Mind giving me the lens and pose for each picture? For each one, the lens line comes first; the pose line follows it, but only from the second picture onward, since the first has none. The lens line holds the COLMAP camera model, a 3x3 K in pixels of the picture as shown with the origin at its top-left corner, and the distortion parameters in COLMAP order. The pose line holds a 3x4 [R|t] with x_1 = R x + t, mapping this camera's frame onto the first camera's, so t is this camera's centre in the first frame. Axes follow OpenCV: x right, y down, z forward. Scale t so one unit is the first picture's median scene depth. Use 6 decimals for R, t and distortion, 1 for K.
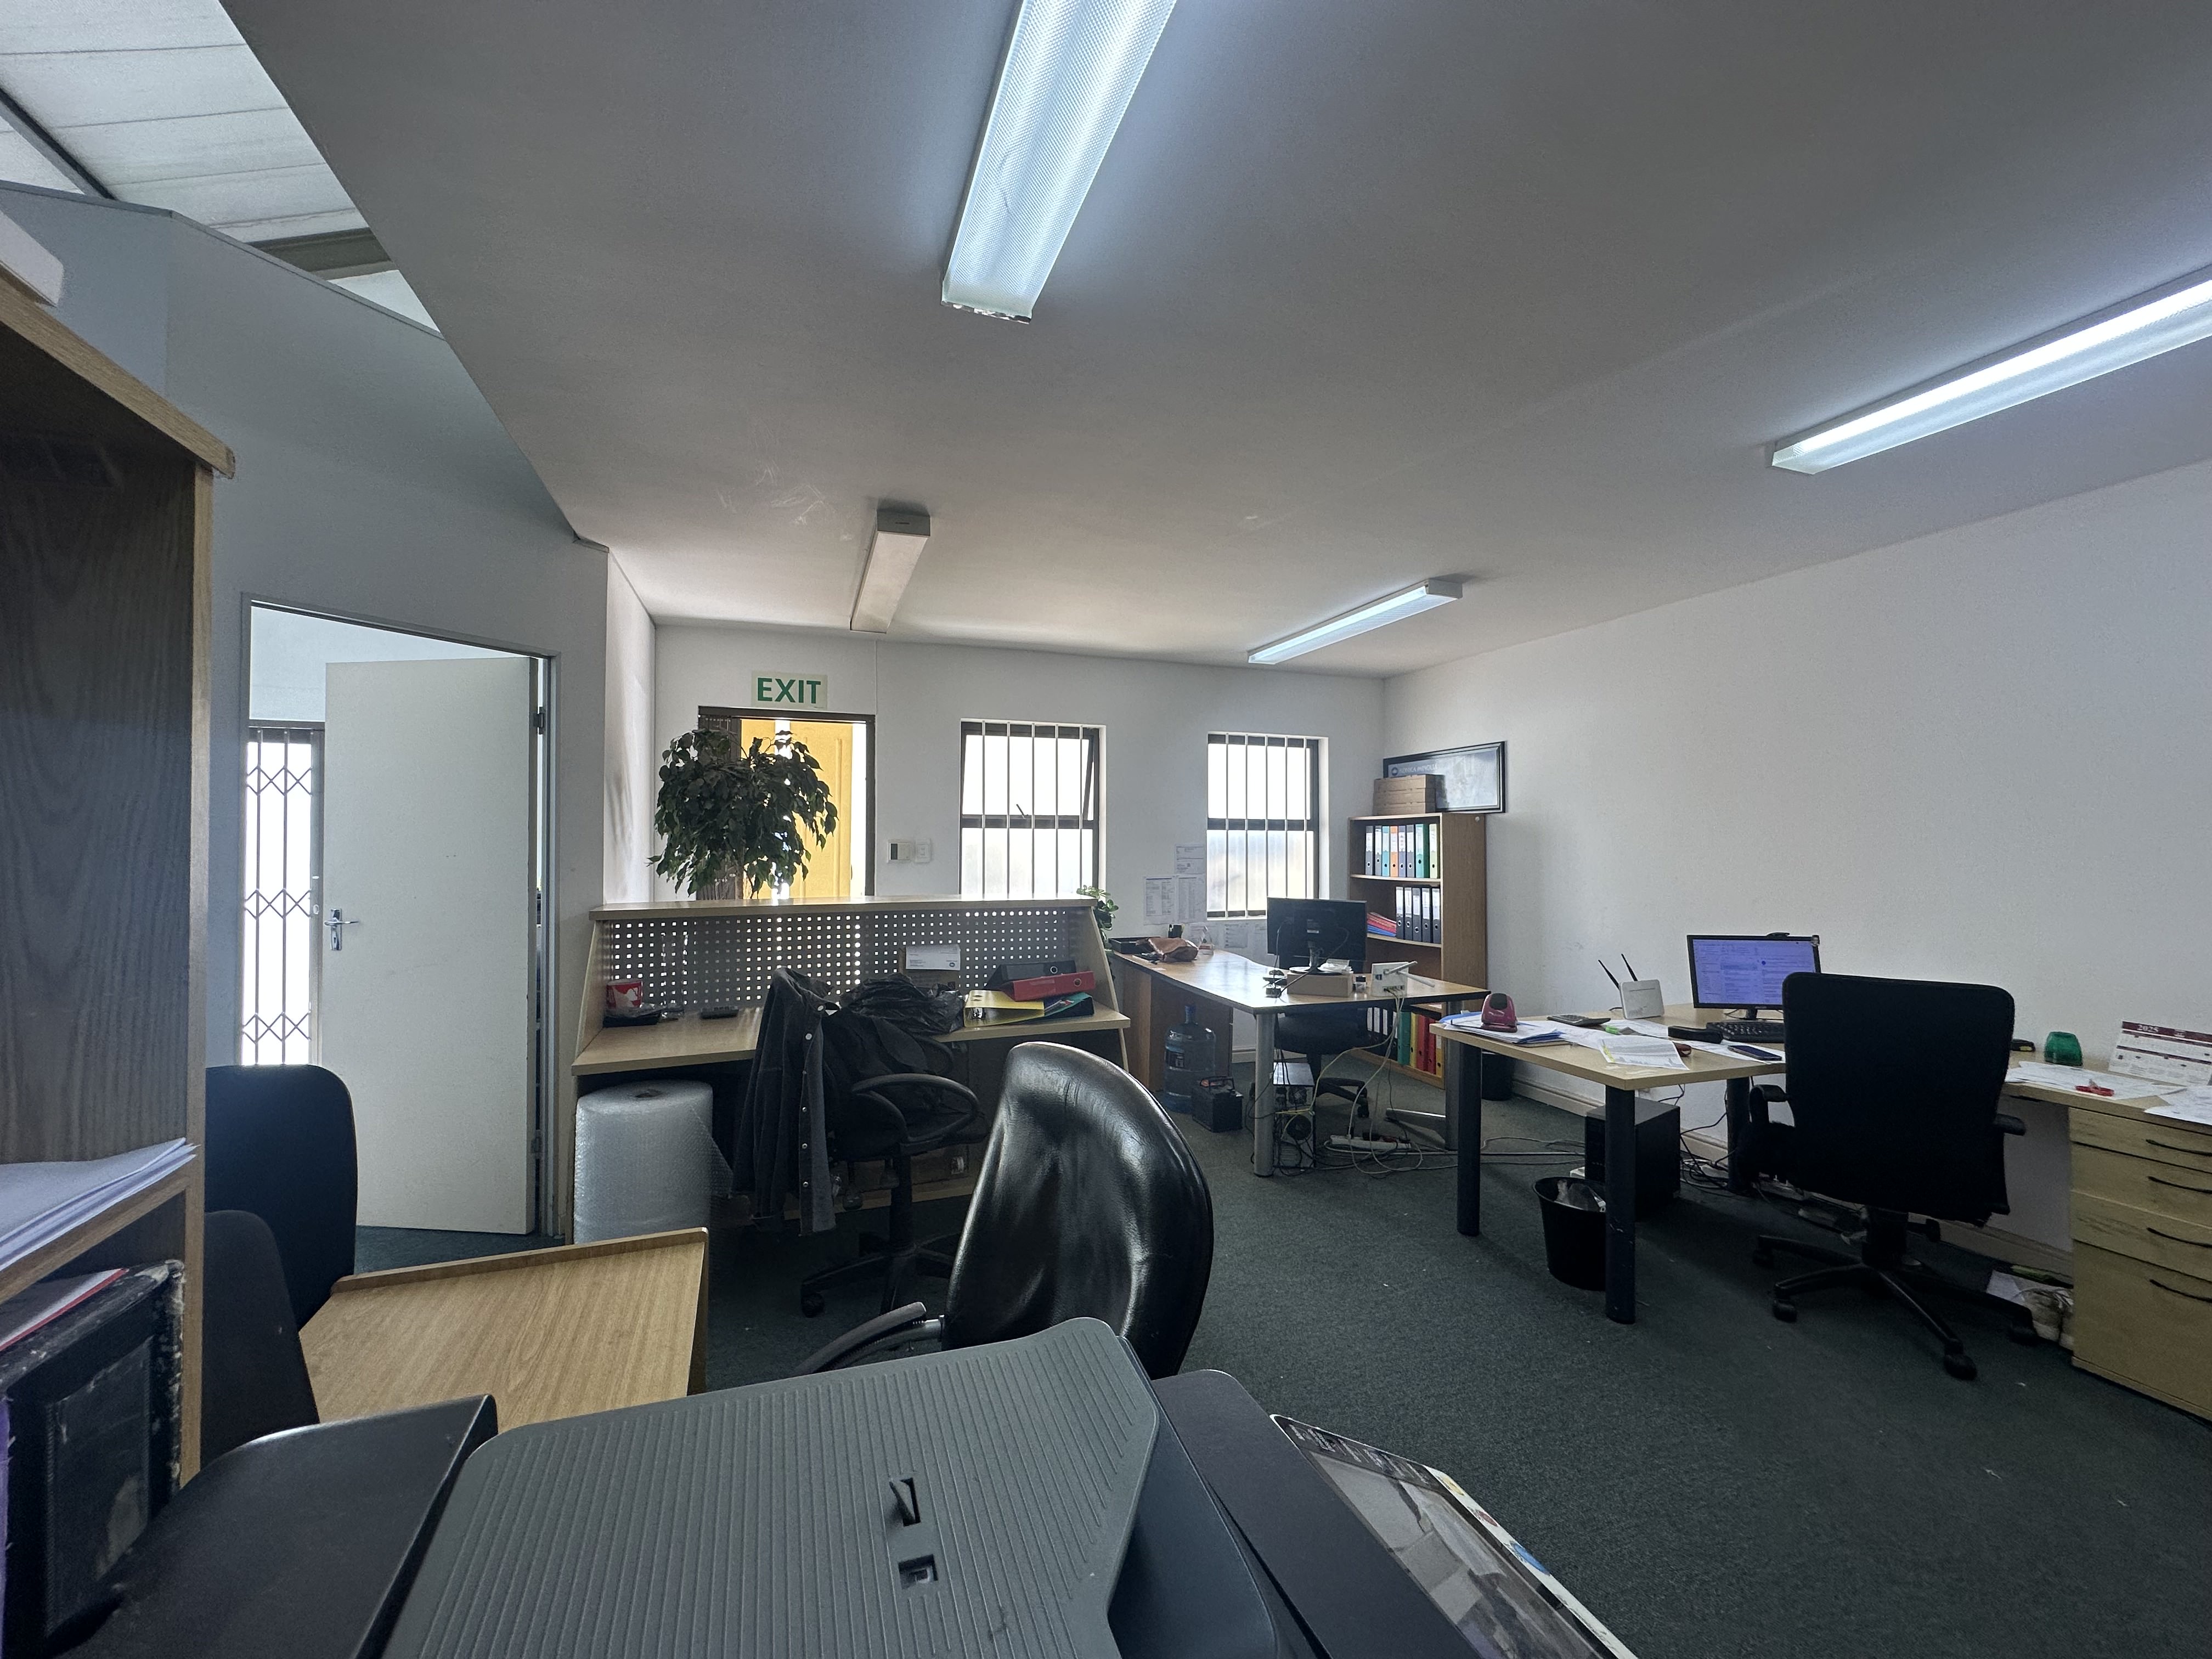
lens RADIAL K [[887.6, 0, 1090.4], [0, 887.6, 828.9], [0, 0, 1]] dist [-0.002475, -0.000179]
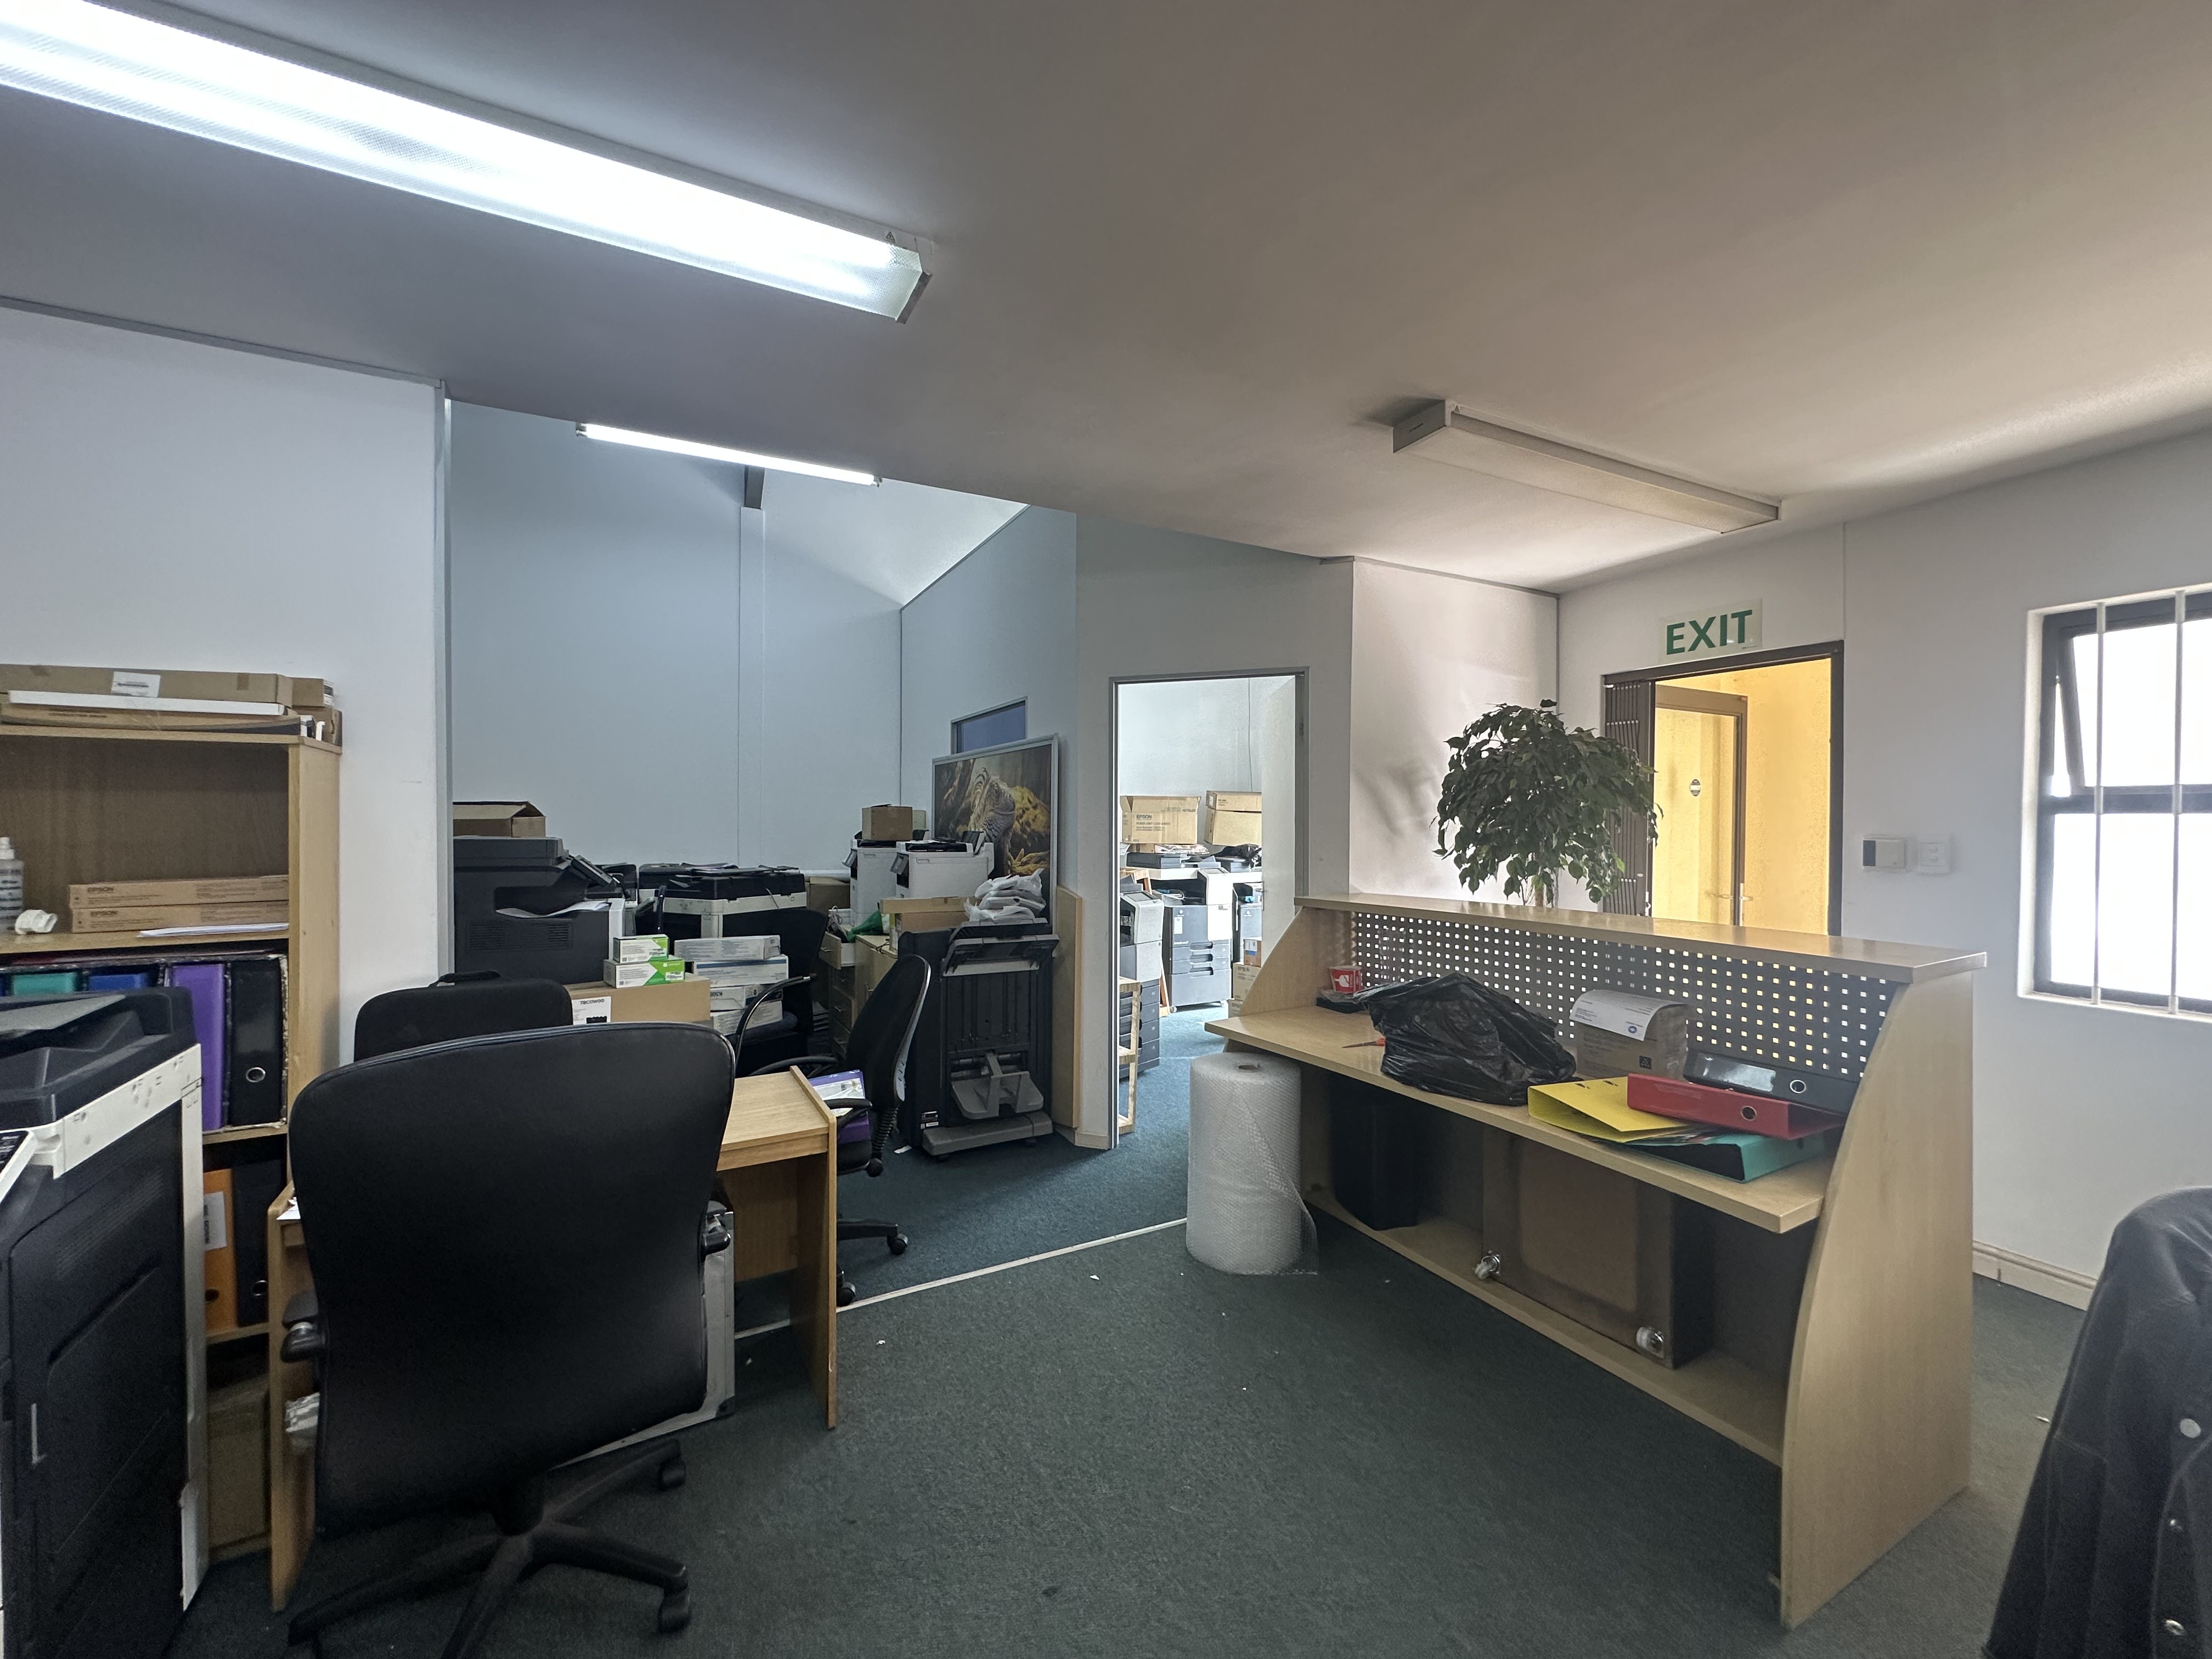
lens RADIAL K [[887.6, 0, 1099.4], [0, 887.6, 826.2], [0, 0, 1]] dist [-0.002475, -0.000179]
pose [[0.130786, 0.007640, -0.991381, 0.304523], [0.013865, 0.999858, 0.009534, -0.006722], [0.991314, -0.014993, 0.130662, 0.355955]]
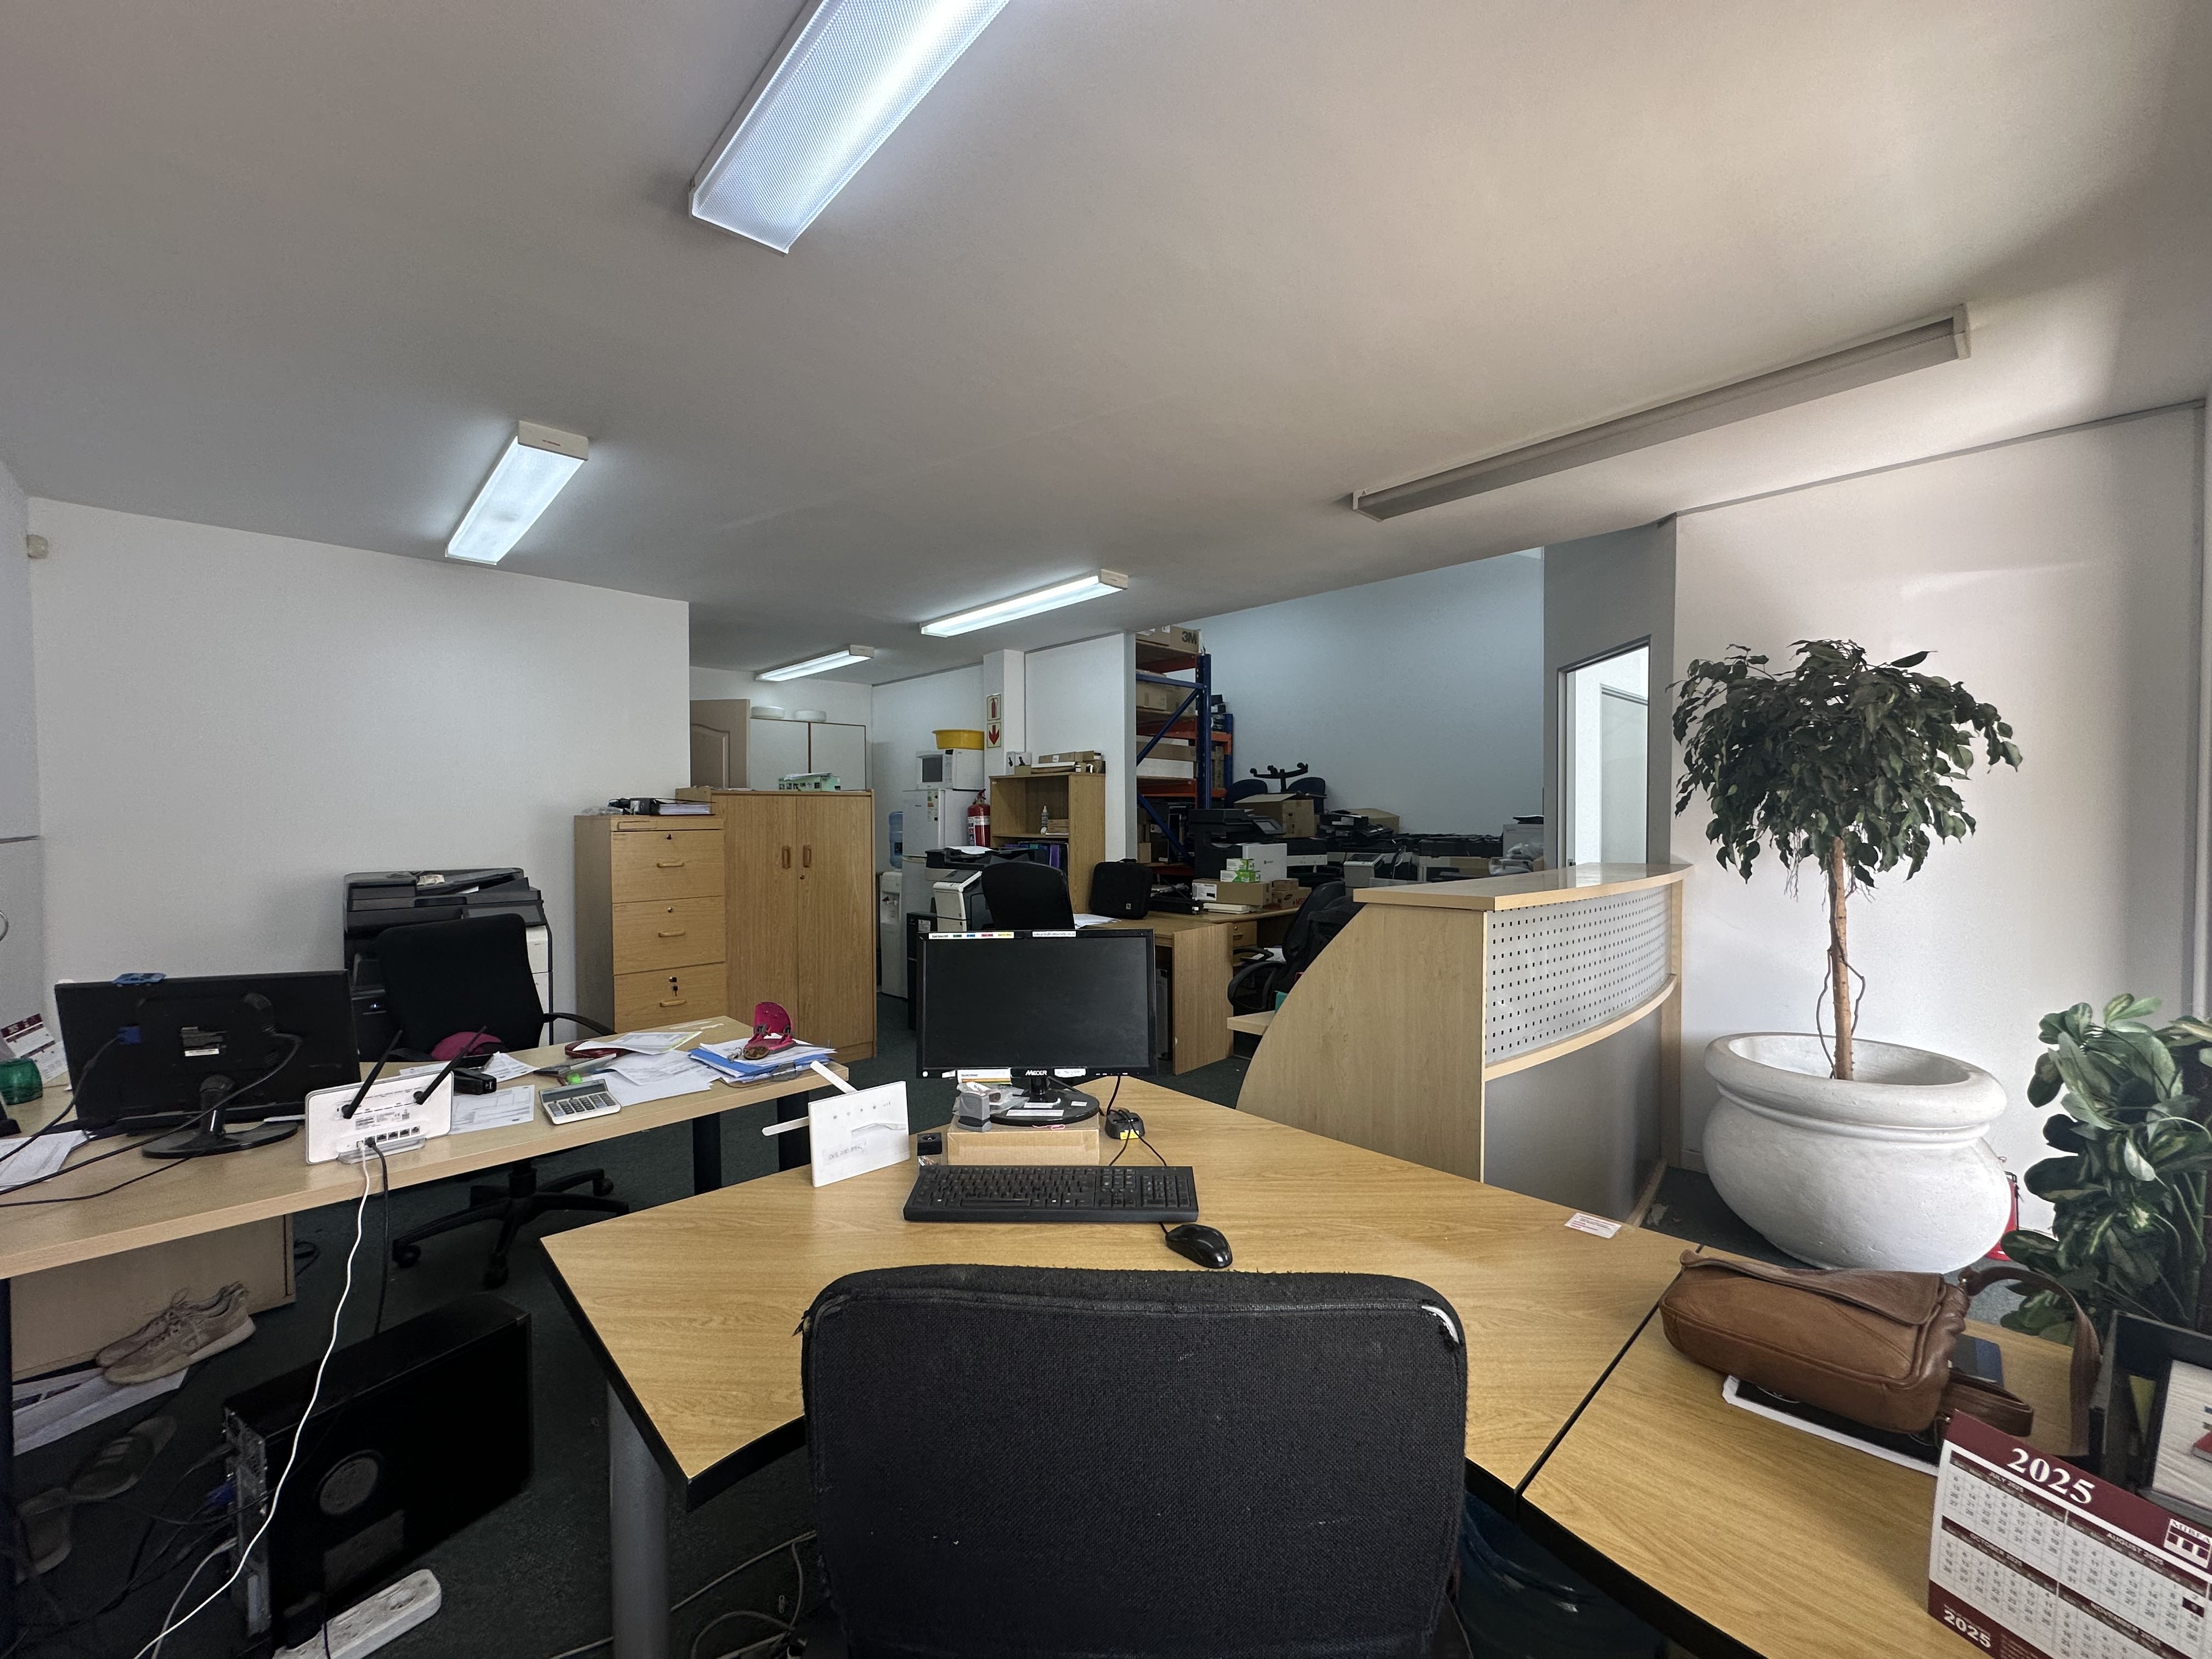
lens RADIAL K [[887.6, 0, 1100.9], [0, 887.6, 828.5], [0, 0, 1]] dist [-0.002475, -0.000179]
pose [[-0.912262, 0.005080, -0.409576, 0.325815], [0.004667, 0.999987, 0.002008, 0.022613], [0.409580, -0.000079, -0.912274, 1.066915]]
